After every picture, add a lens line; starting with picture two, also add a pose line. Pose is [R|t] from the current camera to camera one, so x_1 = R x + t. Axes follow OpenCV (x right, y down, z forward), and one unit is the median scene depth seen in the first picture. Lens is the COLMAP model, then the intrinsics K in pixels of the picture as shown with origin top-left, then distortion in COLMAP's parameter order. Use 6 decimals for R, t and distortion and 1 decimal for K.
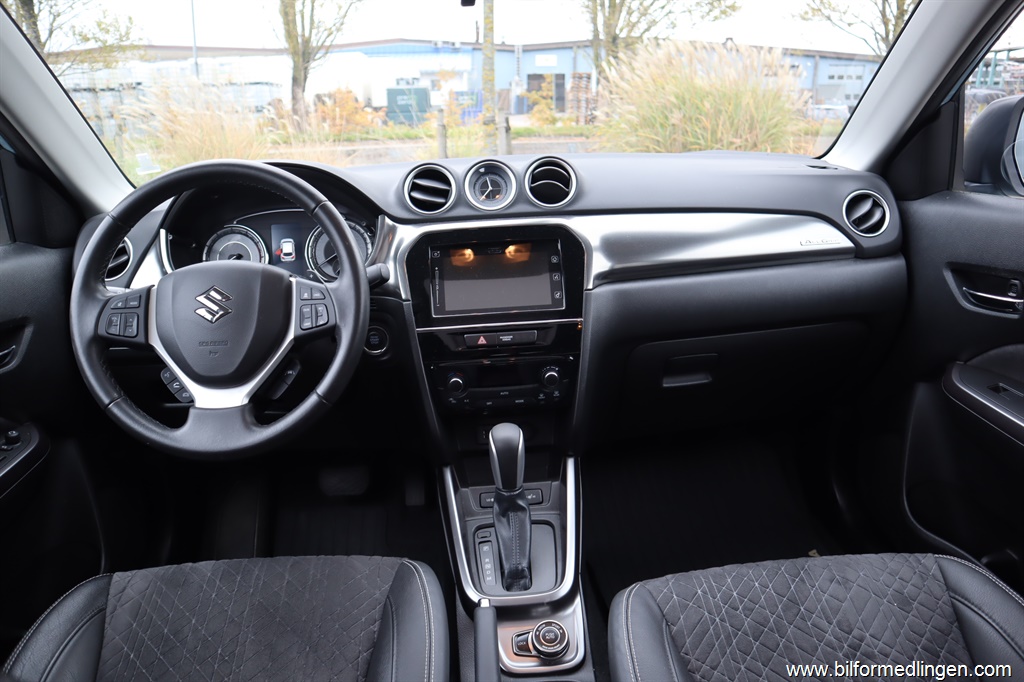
lens RADIAL K [[701.6, 0, 514.0], [0, 701.6, 308.1], [0, 0, 1]] dist [-0.065592, 0.004111]
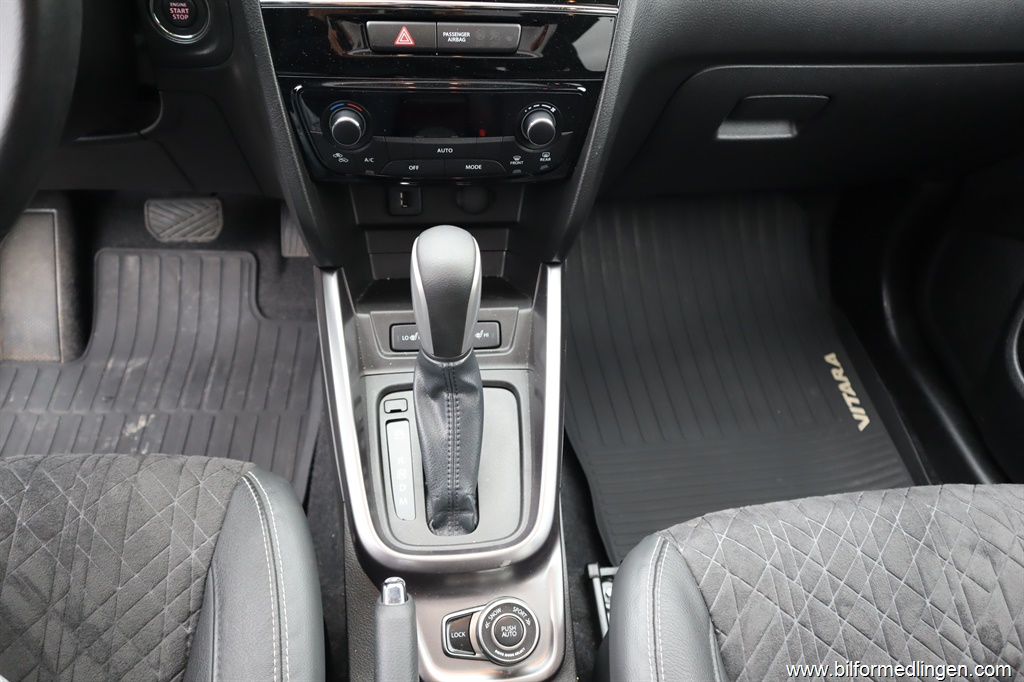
lens RADIAL K [[701.6, 0, 514.0], [0, 701.6, 308.1], [0, 0, 1]] dist [-0.065592, 0.004111]
pose [[0.989447, 0.048503, 0.136533, -0.032548], [-0.109502, 0.867401, 0.485413, -0.034355], [-0.094885, -0.495241, 0.863559, 0.594429]]
